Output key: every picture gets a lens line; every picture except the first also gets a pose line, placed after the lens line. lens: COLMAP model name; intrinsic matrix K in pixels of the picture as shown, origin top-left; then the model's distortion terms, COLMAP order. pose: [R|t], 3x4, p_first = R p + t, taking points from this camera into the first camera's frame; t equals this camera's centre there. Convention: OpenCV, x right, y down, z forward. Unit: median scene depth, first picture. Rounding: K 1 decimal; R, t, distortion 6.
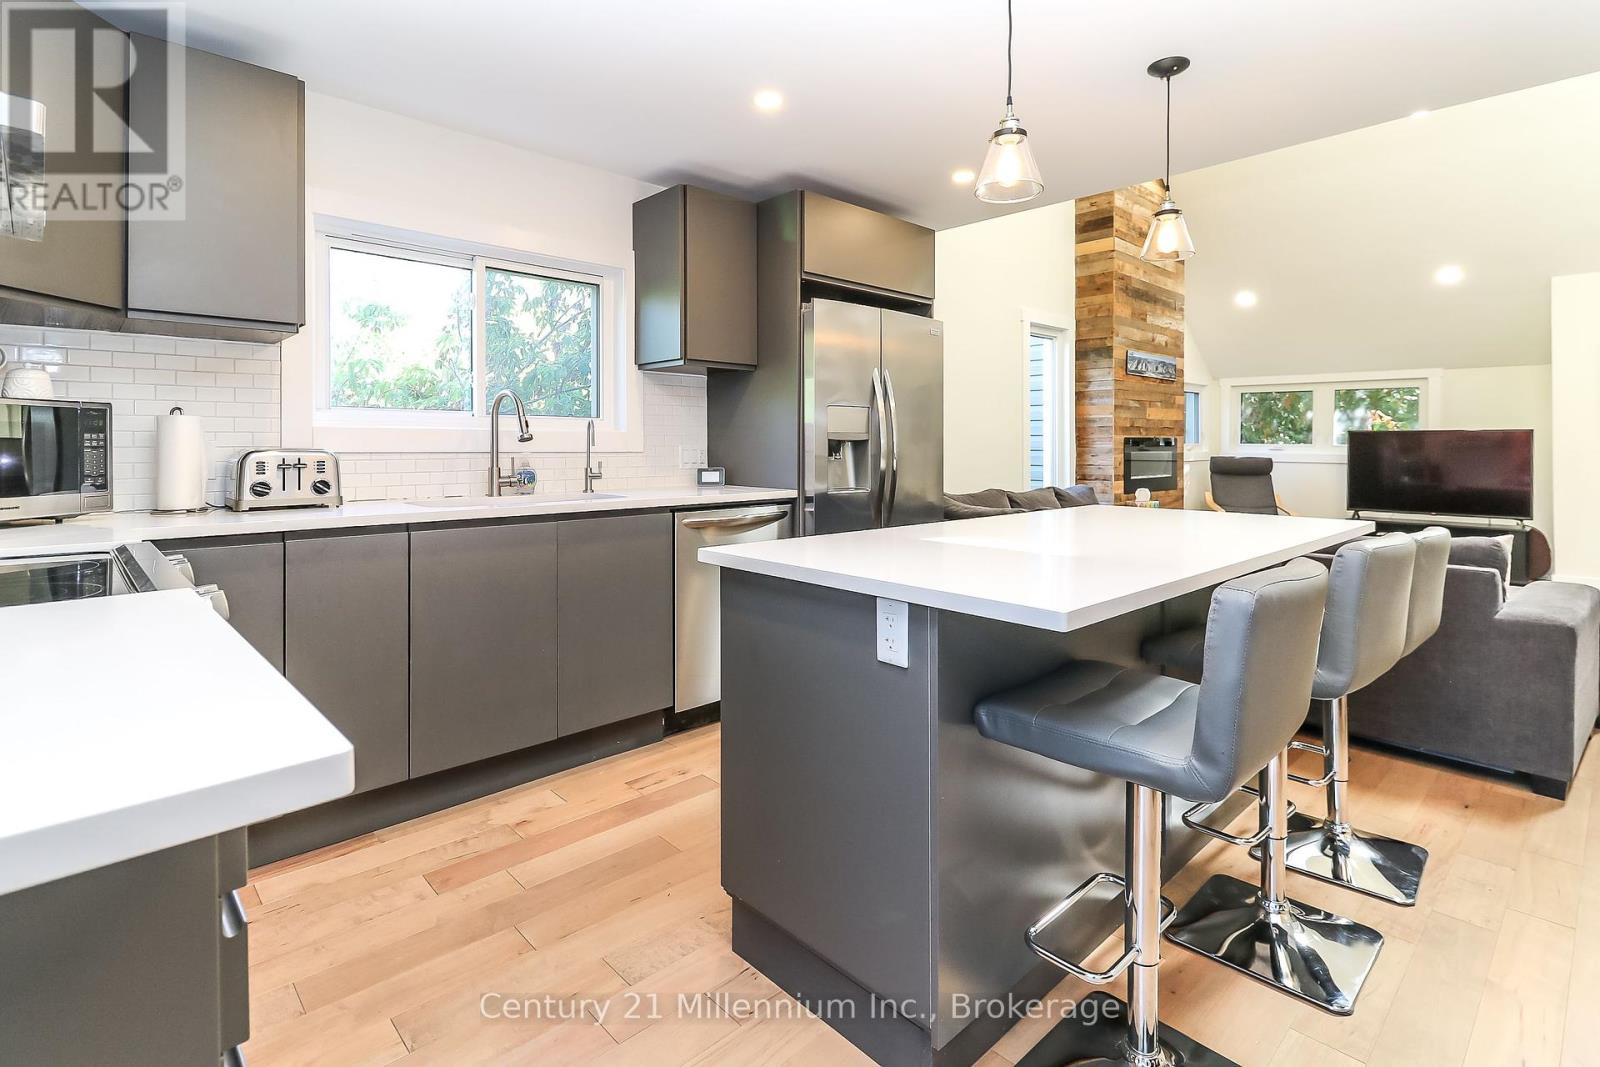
lens RADIAL K [[756.7, 0, 811.6], [0, 756.7, 448.5], [0, 0, 1]] dist [-0.000221, -0.006320]
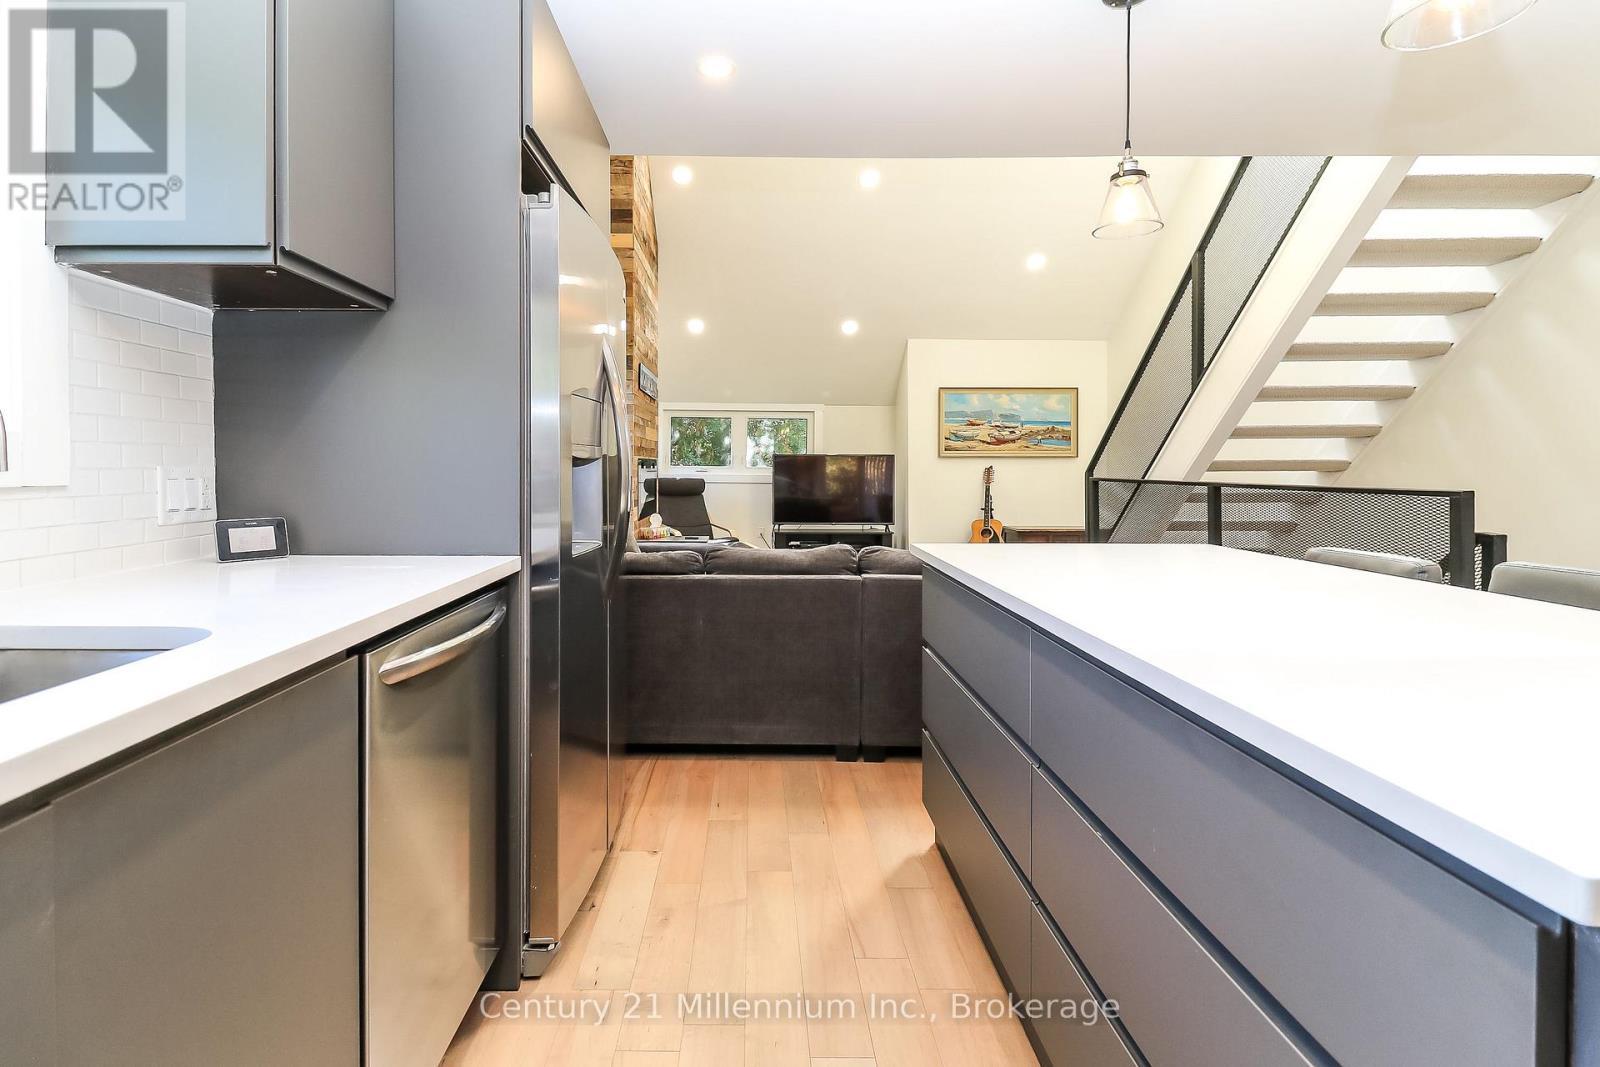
lens RADIAL K [[756.7, 0, 772.7], [0, 756.7, 465.3], [0, 0, 1]] dist [-0.000221, -0.006320]
pose [[0.663766, 0.001912, 0.747938, -0.267514], [0.003122, 0.999981, -0.005327, -0.002106], [-0.747934, 0.005871, 0.663747, 0.496735]]
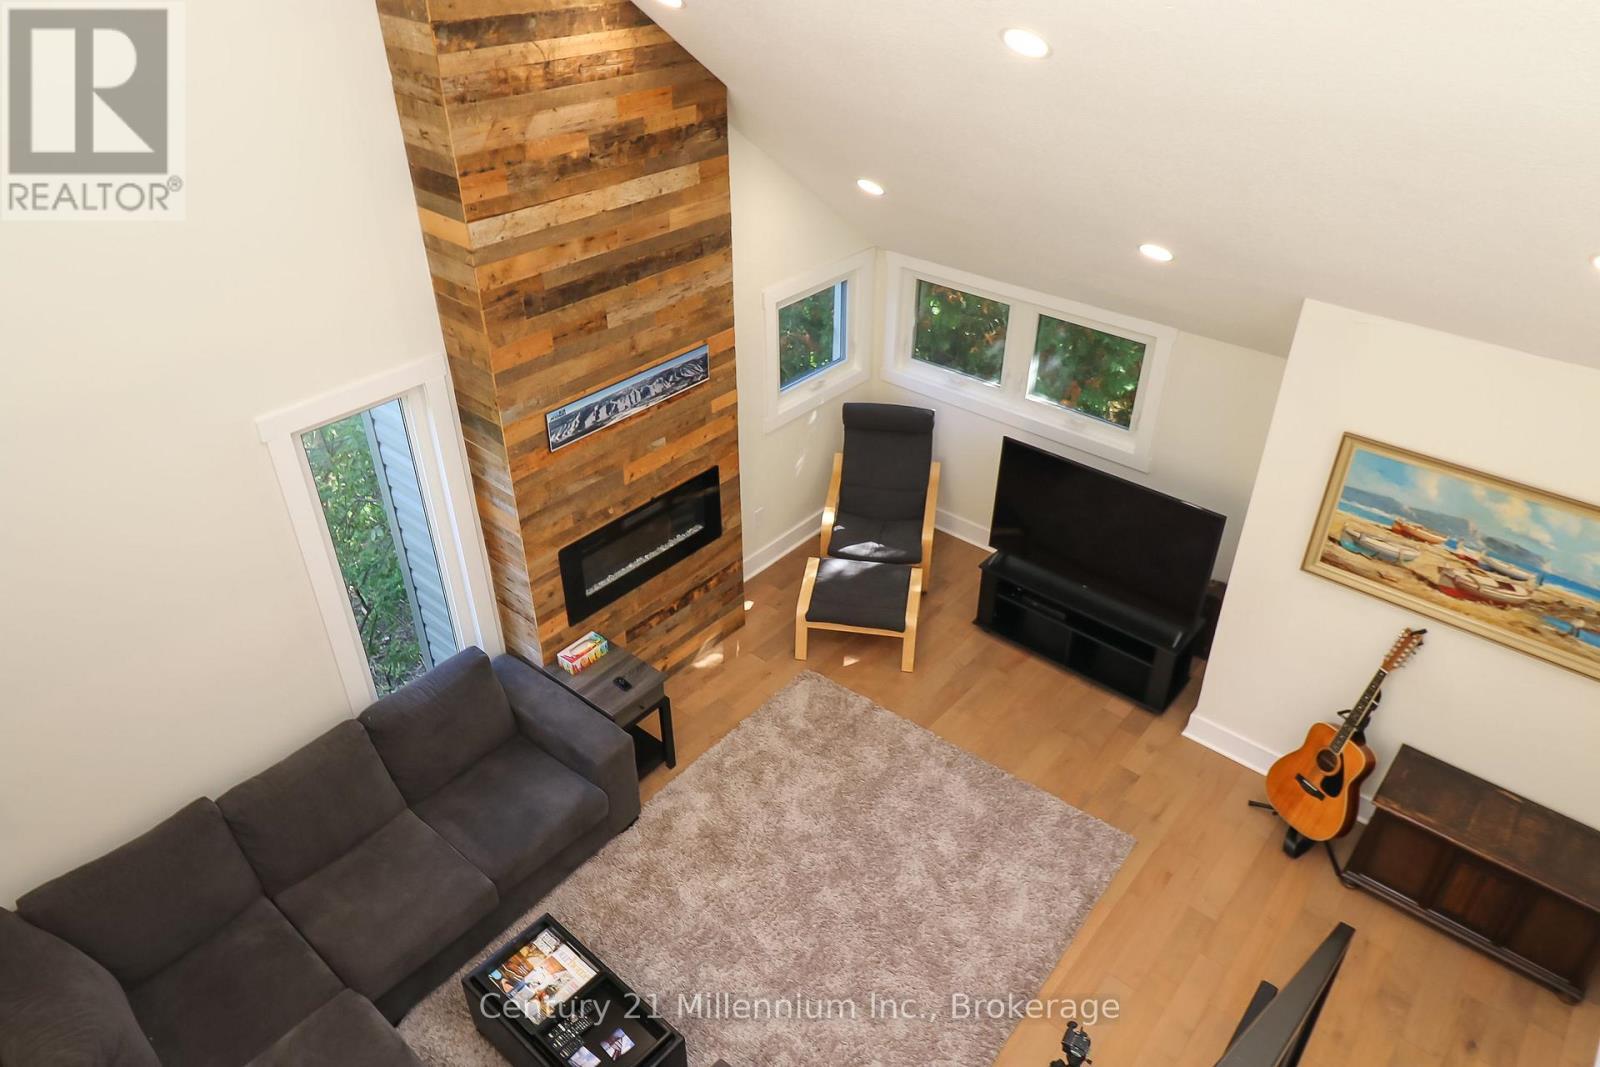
lens RADIAL K [[1039.5, 0, 816.2], [0, 1039.5, 507.6], [0, 0, 1]] dist [-0.019715, -0.000090]
pose [[0.992539, -0.062172, 0.104886, 0.929133], [-0.003015, 0.847453, 0.530862, -0.818718], [-0.121890, -0.527217, 0.840943, 0.576082]]
